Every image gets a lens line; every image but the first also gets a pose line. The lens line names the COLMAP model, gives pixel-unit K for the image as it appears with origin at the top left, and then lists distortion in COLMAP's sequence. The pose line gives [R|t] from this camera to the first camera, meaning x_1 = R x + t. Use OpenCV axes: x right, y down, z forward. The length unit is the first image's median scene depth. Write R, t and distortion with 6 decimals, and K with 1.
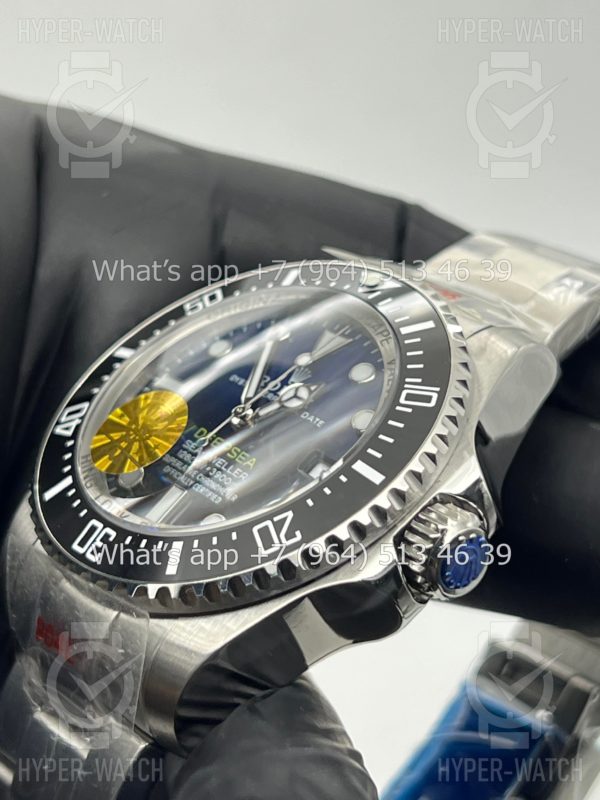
lens RADIAL K [[1890.6, 0, 291.8], [0, 1890.6, 398.0], [0, 0, 1]] dist [0.226382, 0.000000]
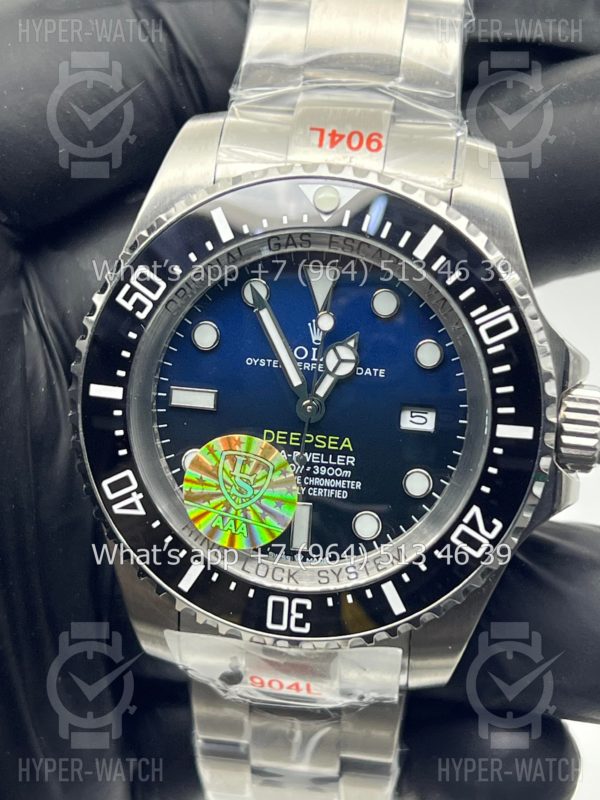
lens RADIAL K [[1890.6, 0, 298.2], [0, 1890.6, 399.8], [0, 0, 1]] dist [0.226382, 0.000000]
pose [[0.728565, -0.642560, 0.237298, -0.257988], [0.308197, 0.616894, 0.724194, -0.698408], [-0.611726, -0.454487, 0.647482, 0.387921]]
